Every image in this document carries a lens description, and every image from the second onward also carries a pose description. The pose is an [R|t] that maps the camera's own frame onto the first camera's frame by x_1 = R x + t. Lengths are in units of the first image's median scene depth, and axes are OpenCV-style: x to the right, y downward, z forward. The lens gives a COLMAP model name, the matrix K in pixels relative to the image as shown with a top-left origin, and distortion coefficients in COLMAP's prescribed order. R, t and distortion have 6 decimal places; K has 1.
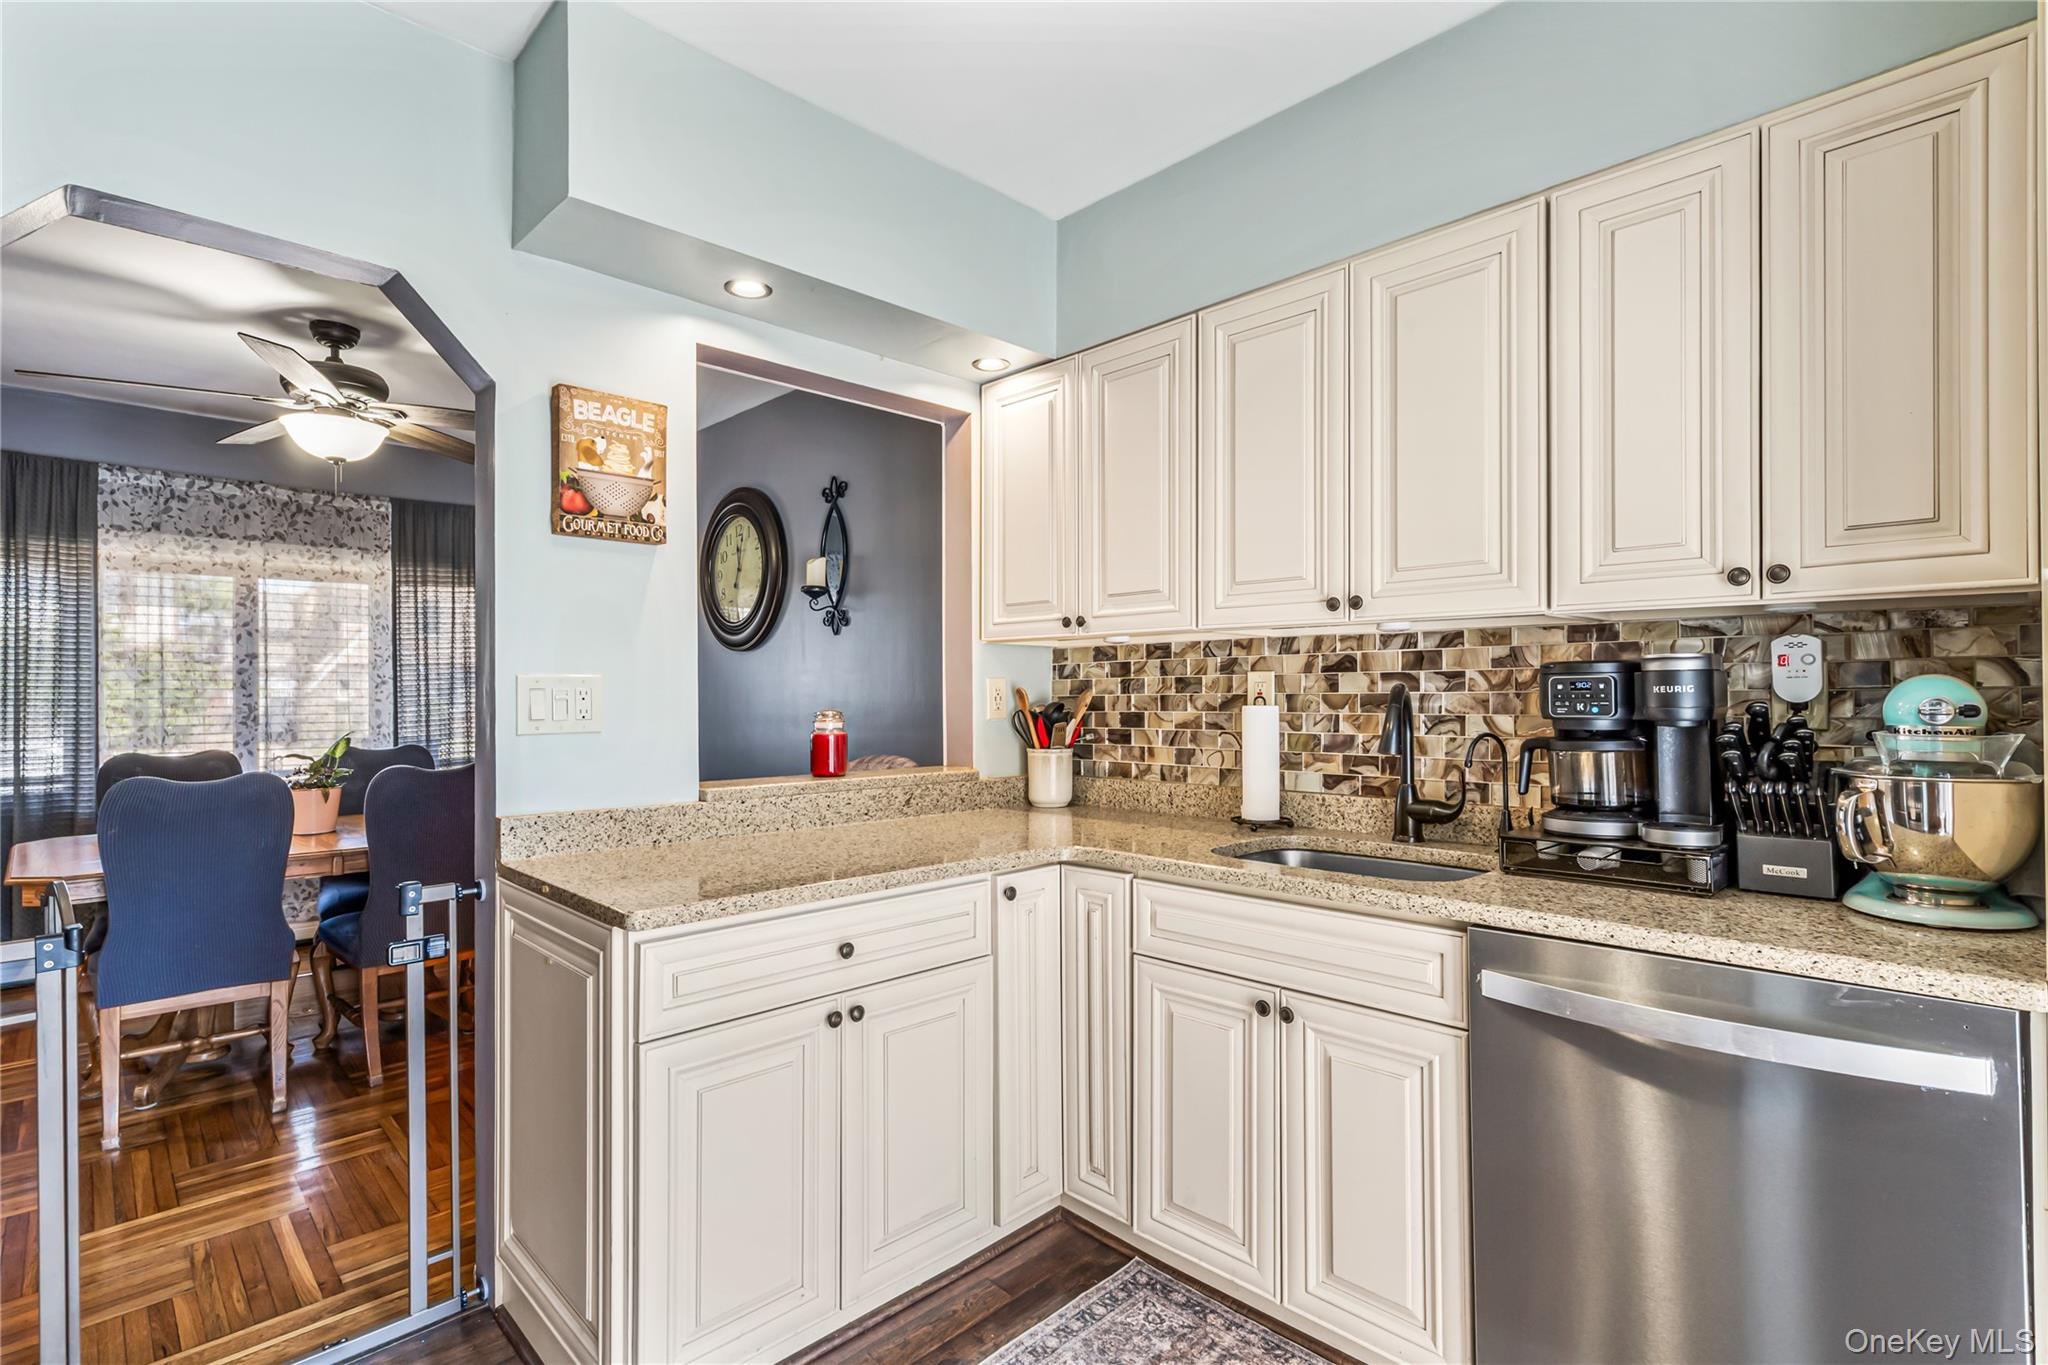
lens RADIAL K [[968.5, 0, 1024.0], [0, 968.5, 682.5], [0, 0, 1]] dist [-0.002207, -0.000130]
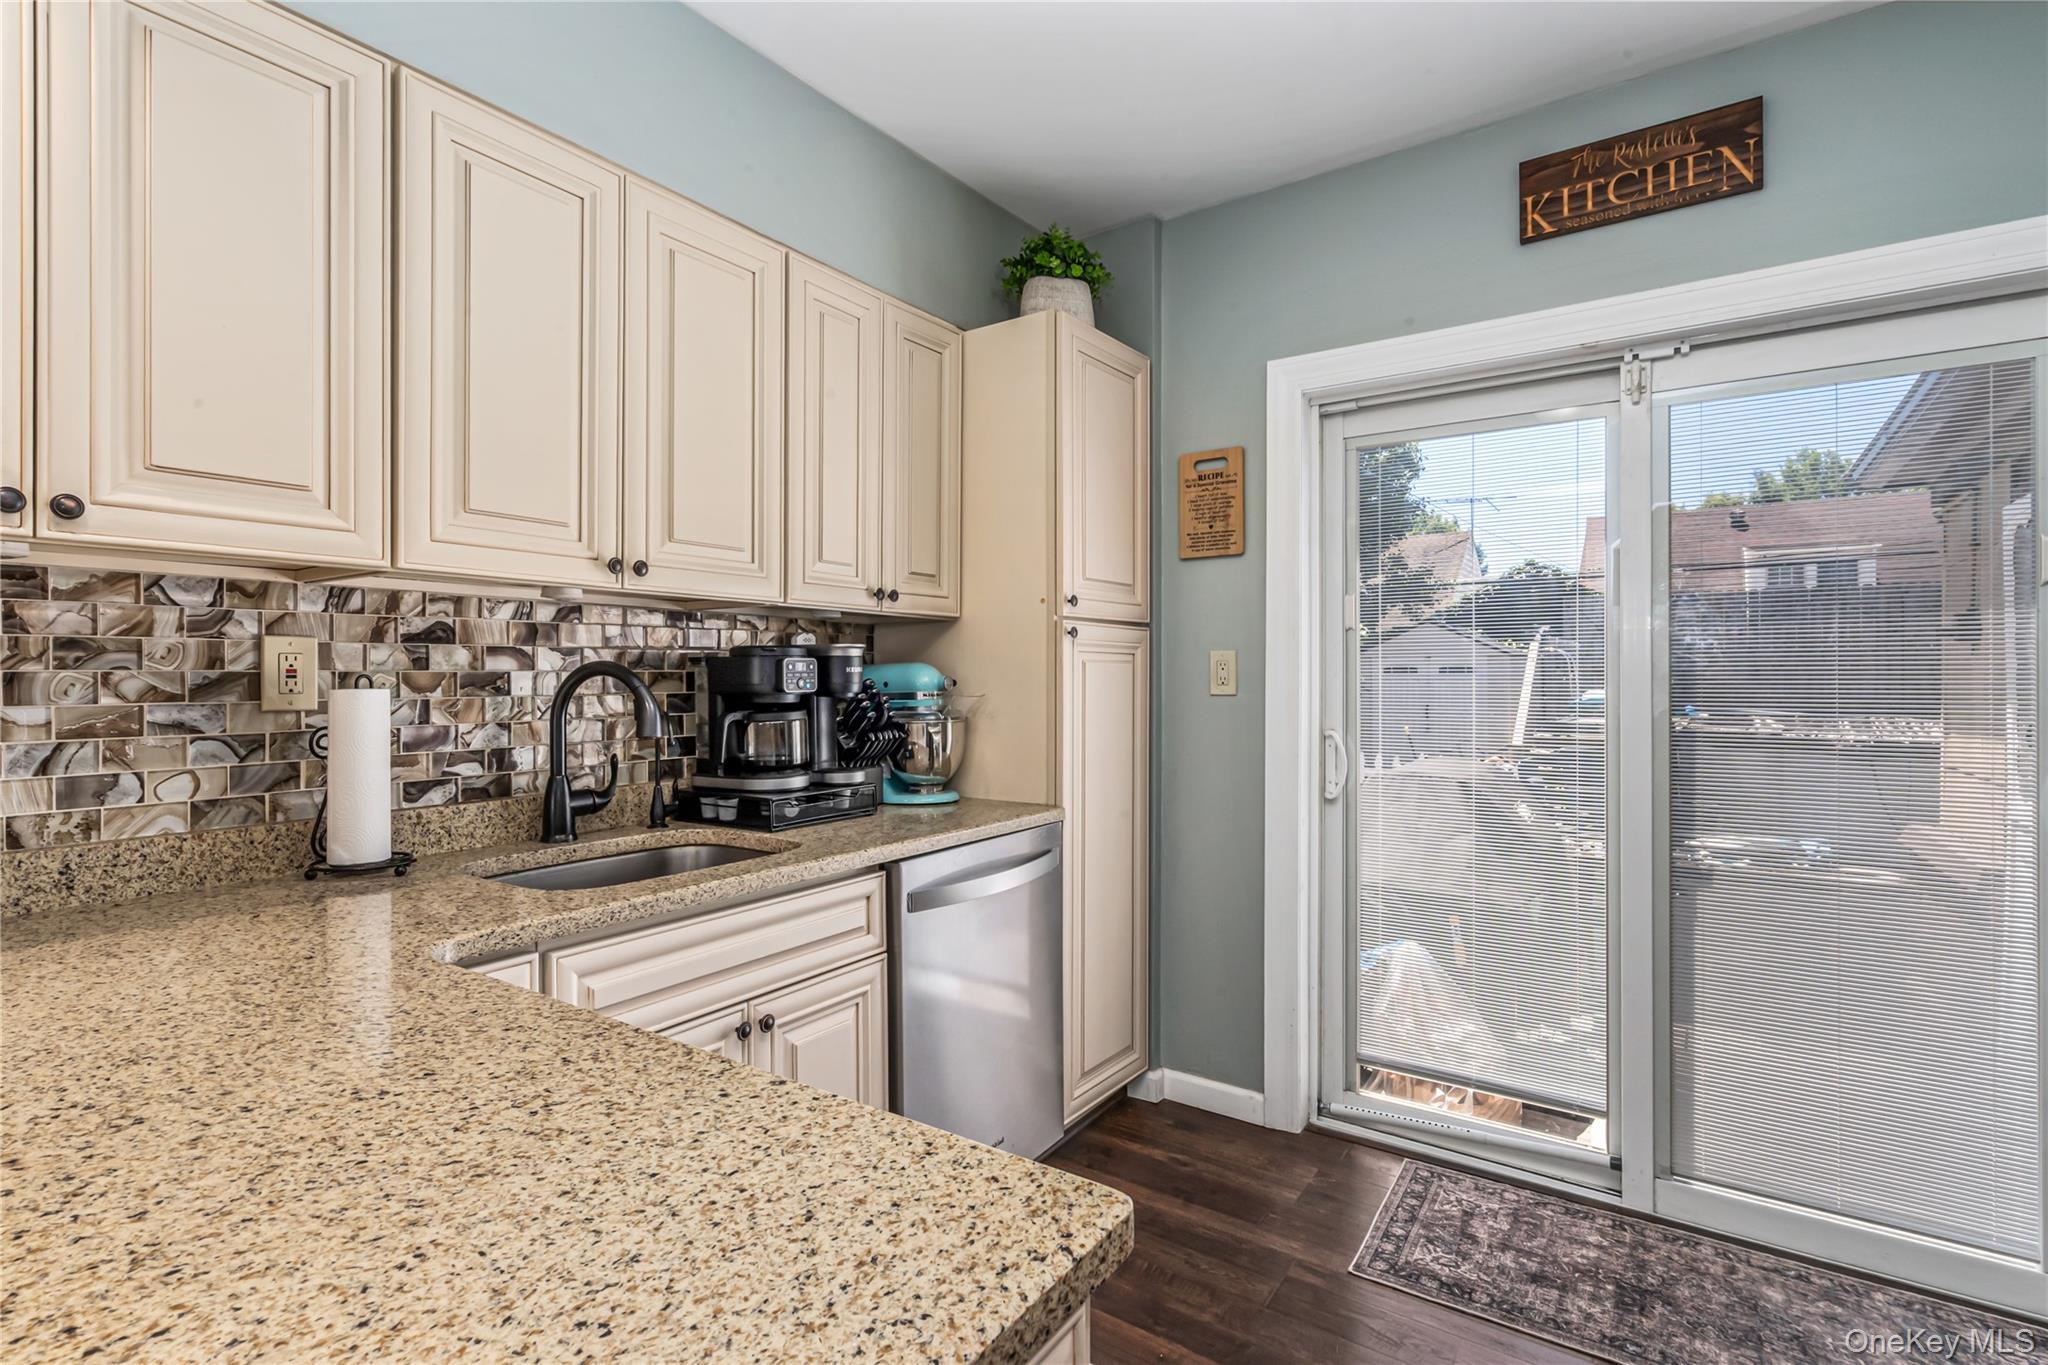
lens RADIAL K [[960.5, 0, 1024.0], [0, 960.5, 682.5], [0, 0, 1]] dist [-0.001099, -0.000113]
pose [[-0.189123, -0.005223, 0.981940, -0.488635], [-0.012815, 0.999914, 0.002851, 0.011643], [-0.981870, -0.012044, -0.189173, 0.687300]]
